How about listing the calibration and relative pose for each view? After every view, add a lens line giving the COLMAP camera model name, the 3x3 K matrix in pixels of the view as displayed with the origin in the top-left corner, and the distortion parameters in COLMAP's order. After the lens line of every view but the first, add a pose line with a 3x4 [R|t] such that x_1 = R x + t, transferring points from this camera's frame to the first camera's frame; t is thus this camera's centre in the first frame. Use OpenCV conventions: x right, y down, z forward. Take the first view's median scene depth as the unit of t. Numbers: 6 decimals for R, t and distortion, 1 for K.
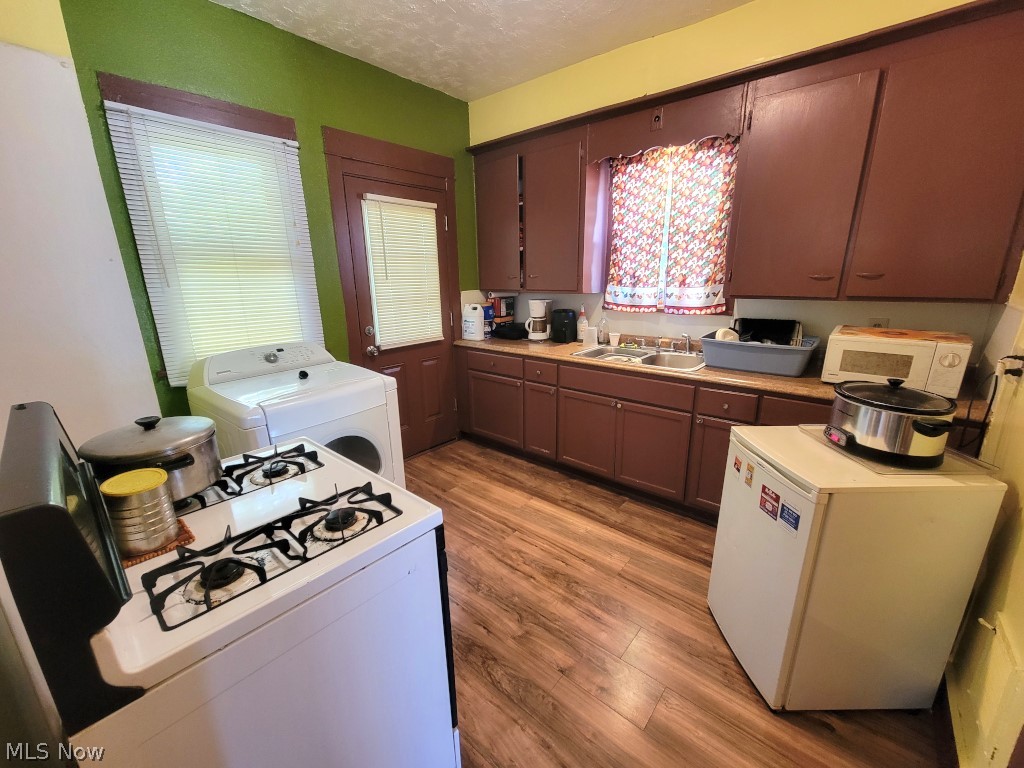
lens RADIAL K [[417.9, 0, 512.8], [0, 417.9, 388.4], [0, 0, 1]] dist [0.007959, -0.005804]
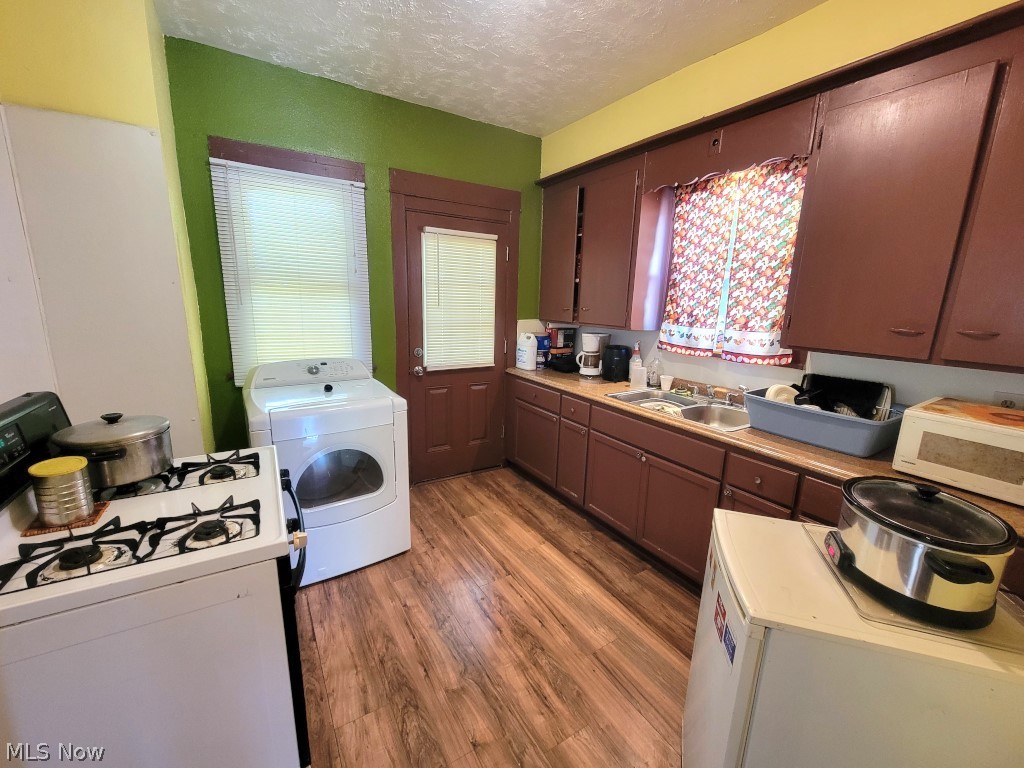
lens RADIAL K [[417.9, 0, 512.8], [0, 417.9, 388.4], [0, 0, 1]] dist [0.007959, -0.005804]
pose [[0.951425, 0.104544, -0.289588, 0.221504], [-0.120875, 0.991900, -0.039043, -0.036618], [0.283161, 0.072151, 0.956355, 0.061447]]
